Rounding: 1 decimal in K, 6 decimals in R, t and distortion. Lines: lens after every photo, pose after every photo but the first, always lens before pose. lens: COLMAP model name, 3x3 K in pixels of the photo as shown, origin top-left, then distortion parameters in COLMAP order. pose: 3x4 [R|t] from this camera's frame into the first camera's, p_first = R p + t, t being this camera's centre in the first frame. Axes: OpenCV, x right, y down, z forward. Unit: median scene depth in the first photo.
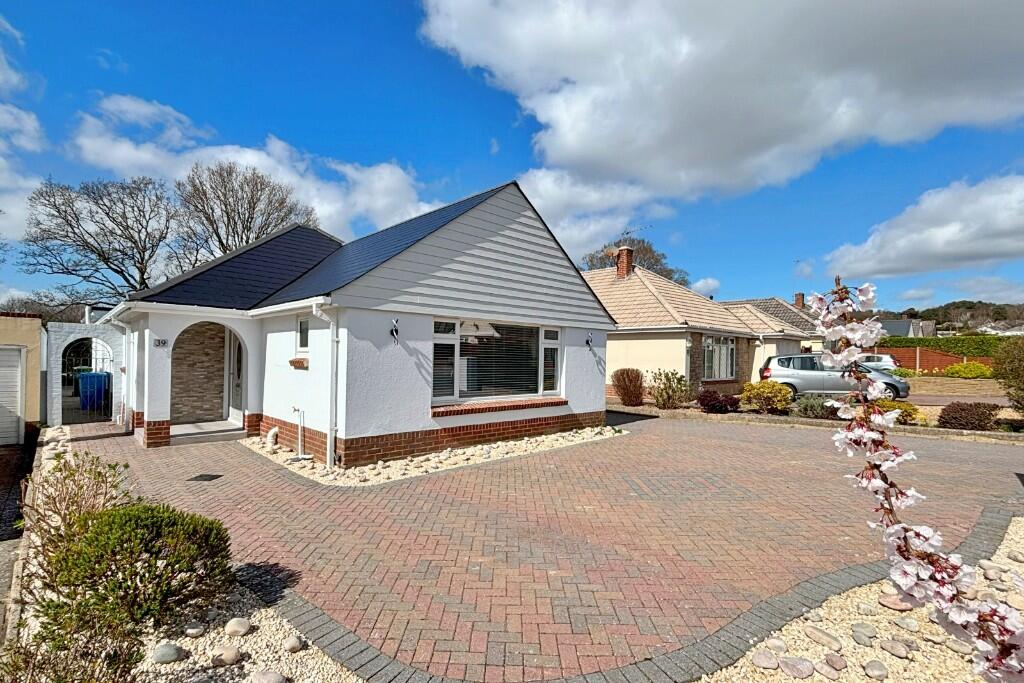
lens RADIAL K [[462.6, 0, 475.8], [0, 462.6, 361.1], [0, 0, 1]] dist [-0.004959, -0.000478]
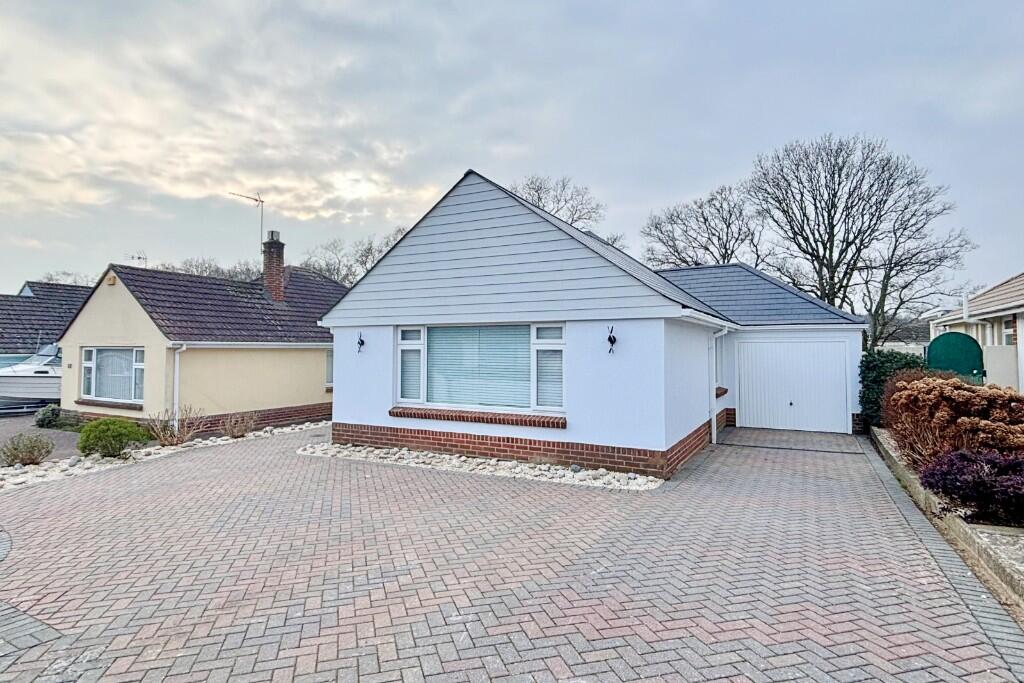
lens RADIAL K [[580.6, 0, 505.0], [0, 580.6, 337.5], [0, 0, 1]] dist [0.006914, 0.000275]
pose [[0.343317, -0.051935, -0.937783, 1.217706], [-0.017934, 0.997925, -0.061831, 0.013649], [0.939048, 0.038046, 0.341674, 0.712996]]
